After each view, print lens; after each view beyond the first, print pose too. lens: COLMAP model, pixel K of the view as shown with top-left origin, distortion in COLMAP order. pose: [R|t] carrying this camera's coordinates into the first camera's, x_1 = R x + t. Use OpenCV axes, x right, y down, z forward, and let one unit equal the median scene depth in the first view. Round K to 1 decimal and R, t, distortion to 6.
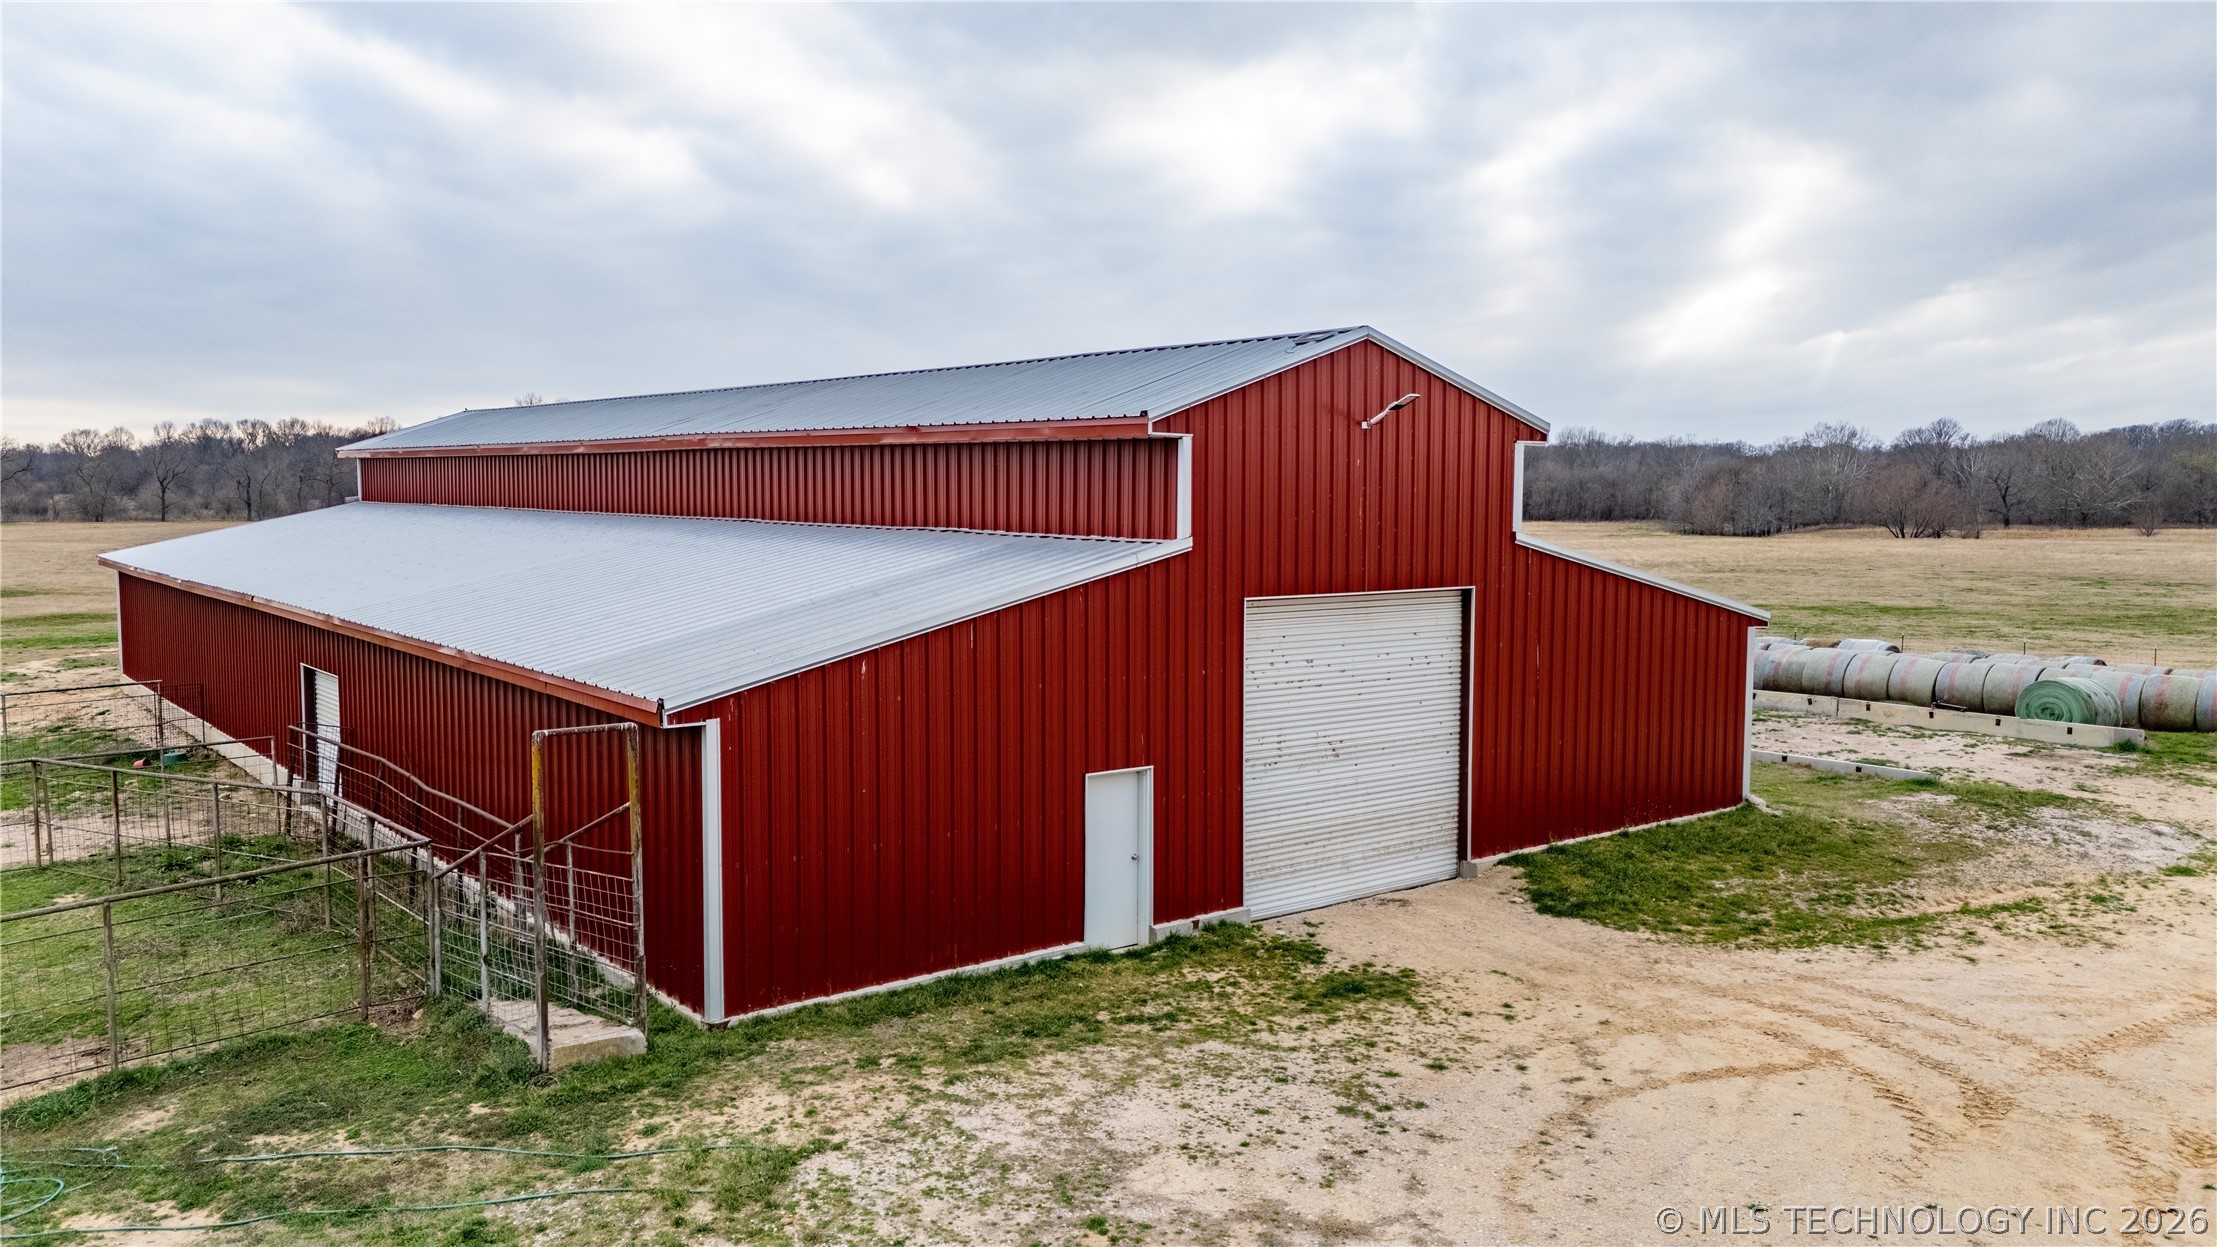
lens RADIAL K [[1636.7, 0, 1108.5], [0, 1636.7, 623.5], [0, 0, 1]] dist [0.002500, -0.003215]
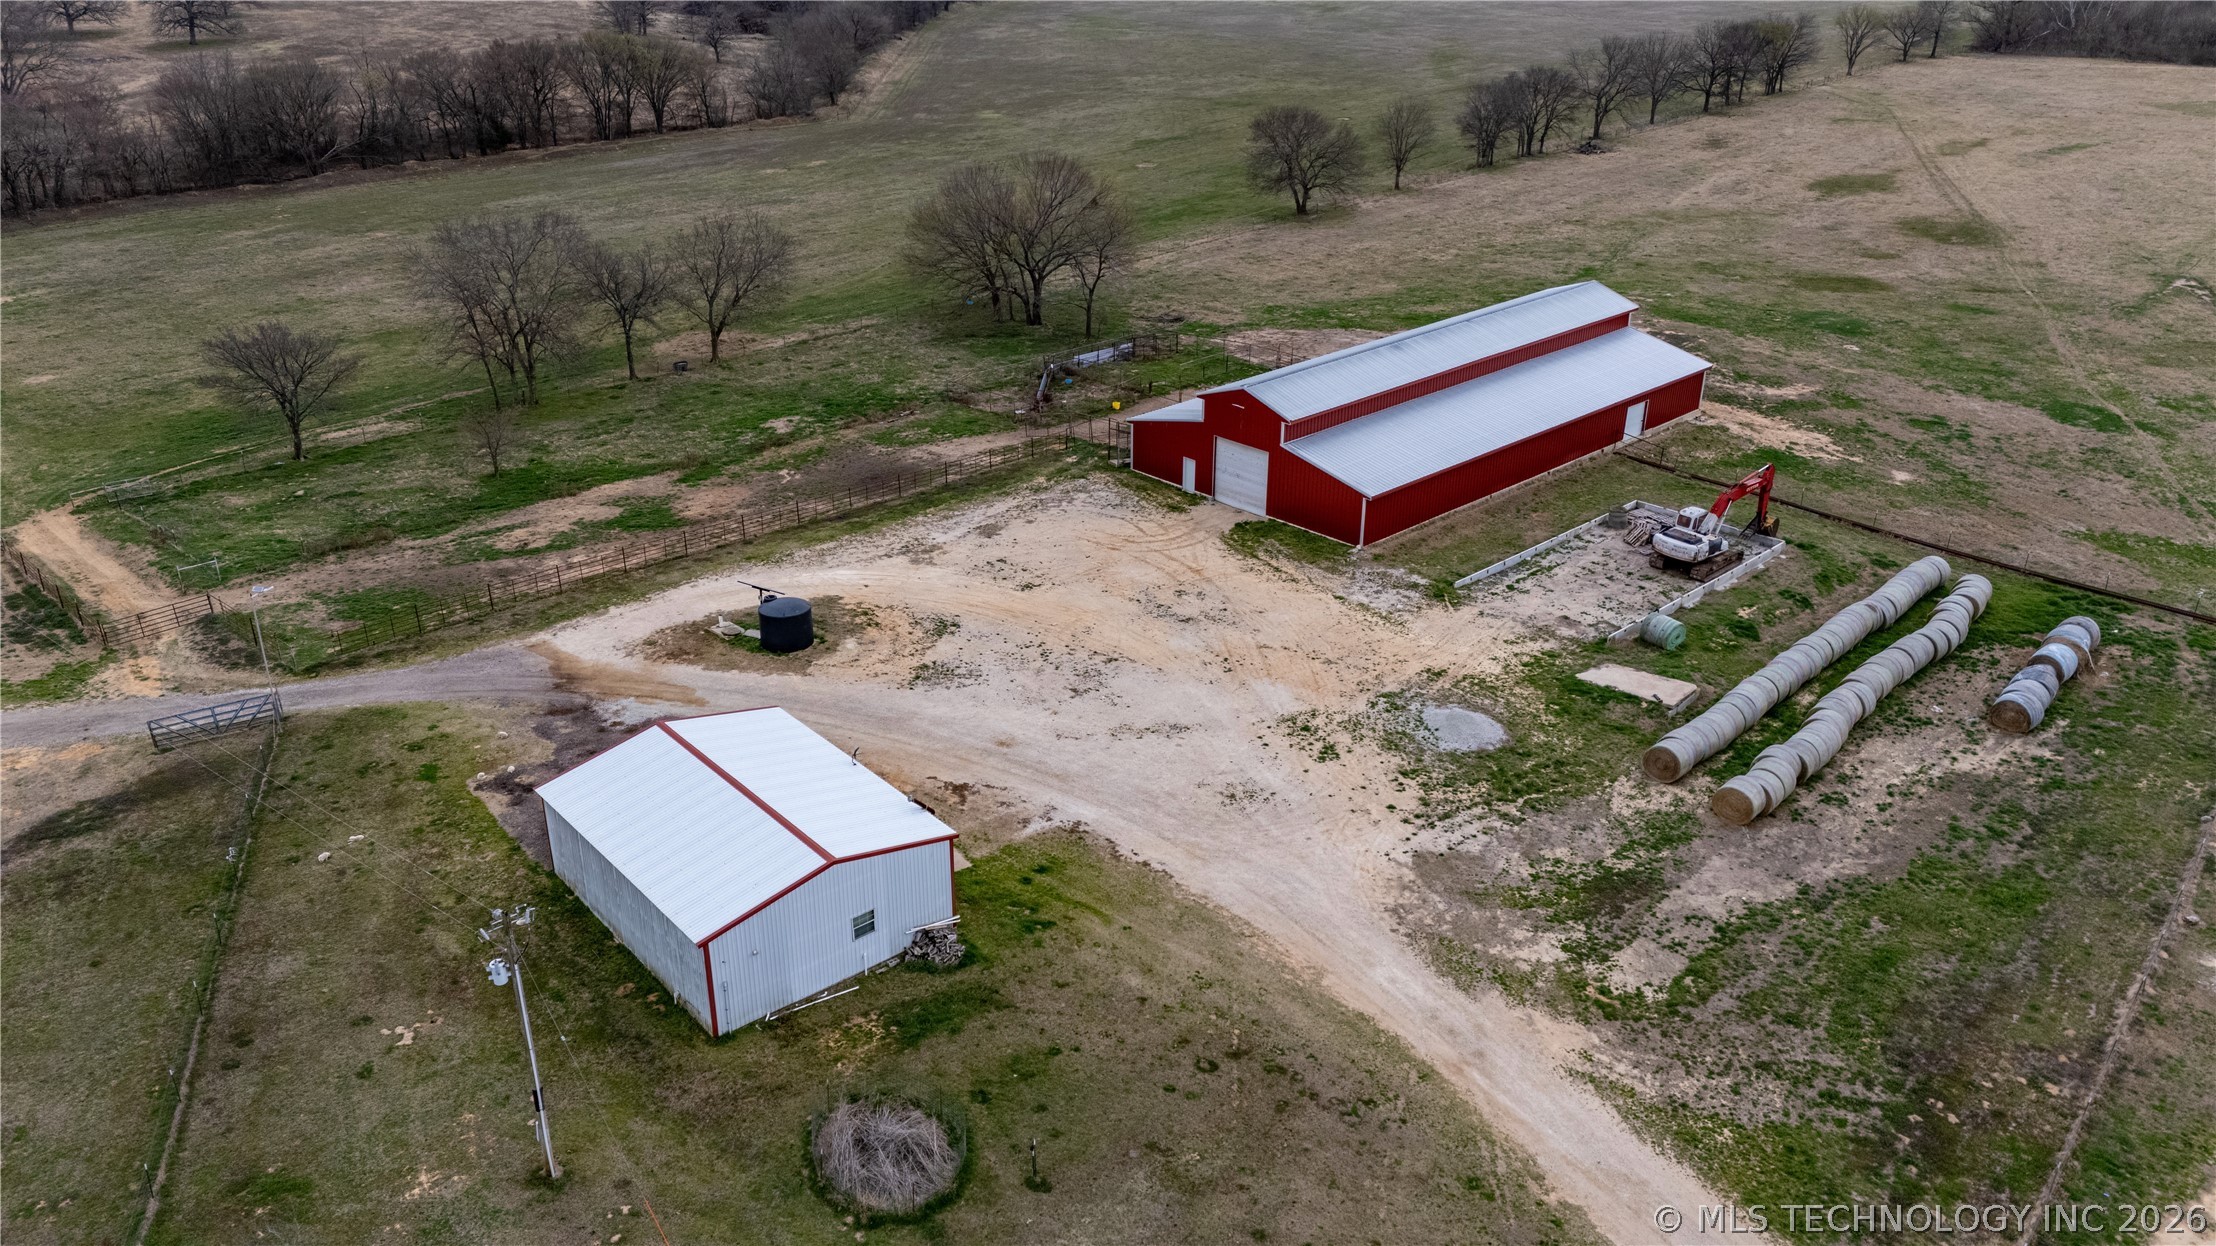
lens RADIAL K [[1636.0, 0, 1108.0], [0, 1636.0, 623.0], [0, 0, 1]] dist [0.002500, -0.003215]
pose [[0.038834, 0.399114, -0.916078, 4.785539], [-0.070591, 0.915575, 0.395903, -1.420968], [0.996749, 0.049293, 0.063729, 0.405495]]
